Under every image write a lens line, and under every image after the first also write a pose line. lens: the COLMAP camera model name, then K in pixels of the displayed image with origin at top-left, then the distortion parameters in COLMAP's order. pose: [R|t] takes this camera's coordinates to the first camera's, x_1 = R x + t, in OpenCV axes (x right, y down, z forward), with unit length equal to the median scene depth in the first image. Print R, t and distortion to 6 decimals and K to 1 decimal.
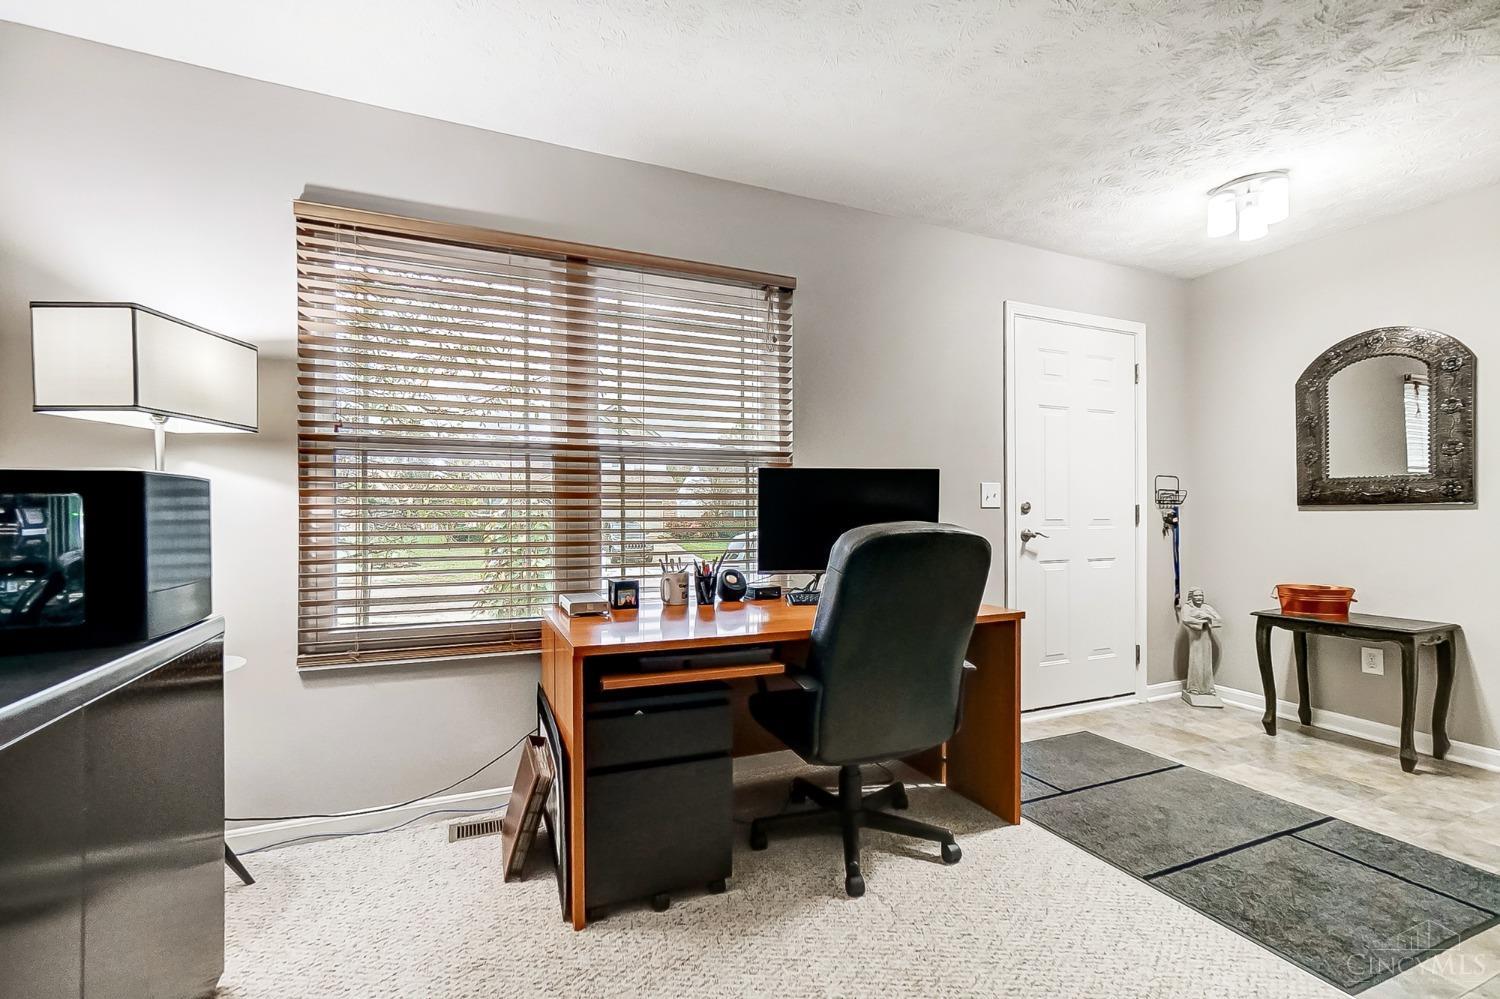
lens RADIAL K [[667.2, 0, 736.1], [0, 667.2, 513.6], [0, 0, 1]] dist [-0.006502, 0.005393]
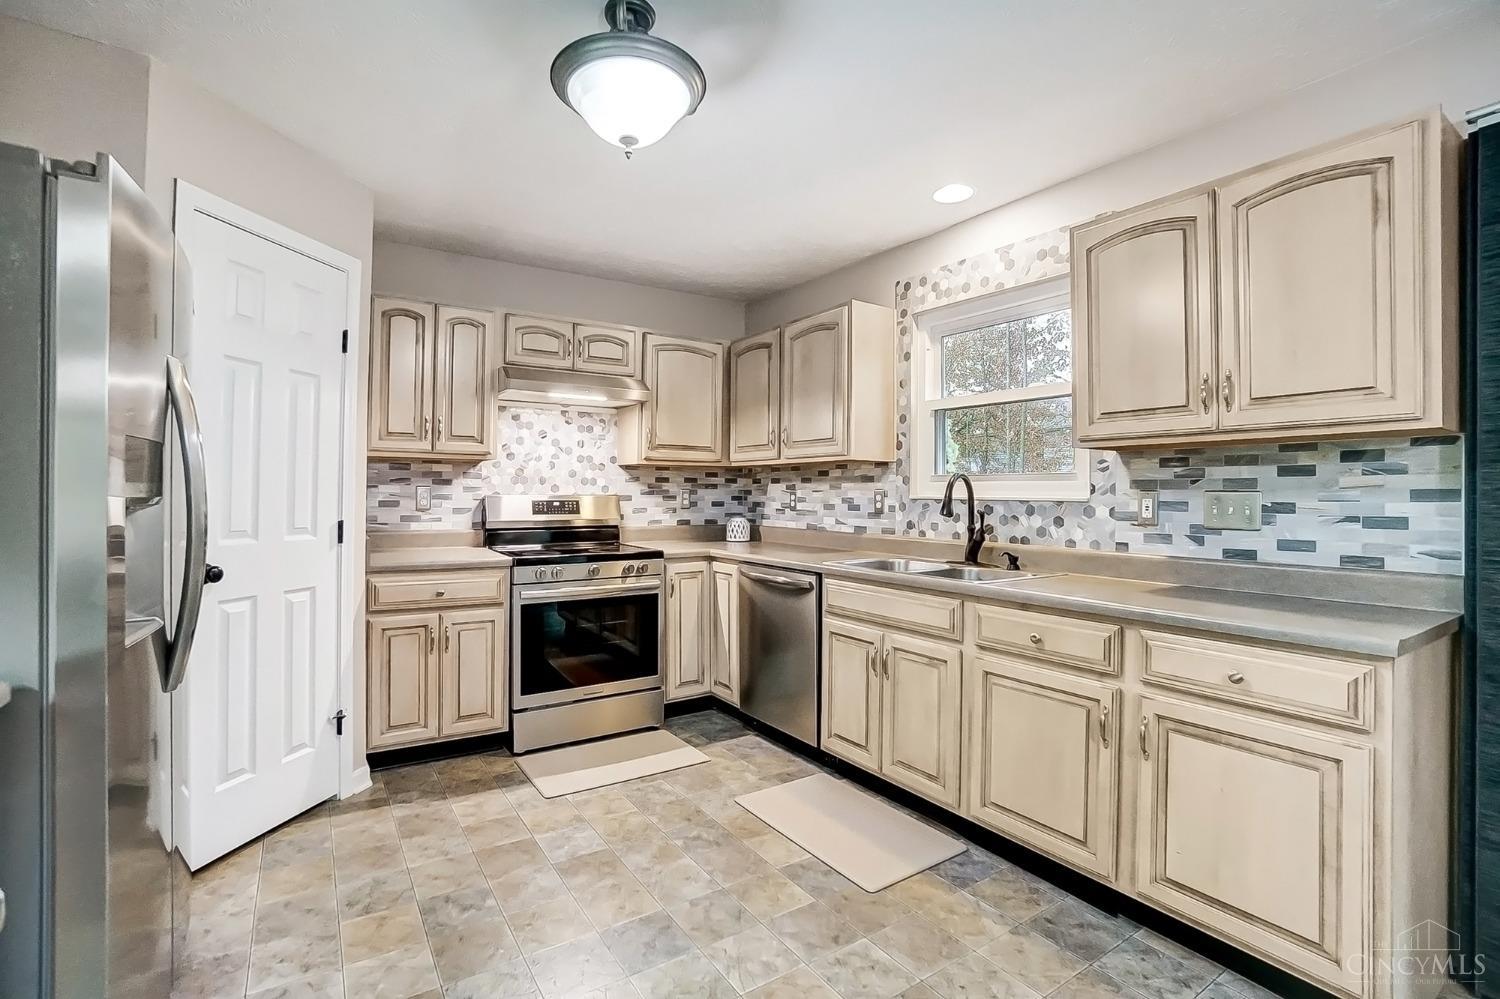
lens RADIAL K [[682.5, 0, 739.0], [0, 682.5, 487.4], [0, 0, 1]] dist [-0.033421, 0.004893]
pose [[-0.161778, 0.005805, 0.986810, 0.160923], [0.002618, 0.999982, -0.005453, -0.041157], [-0.986824, 0.001702, -0.161790, 0.792078]]
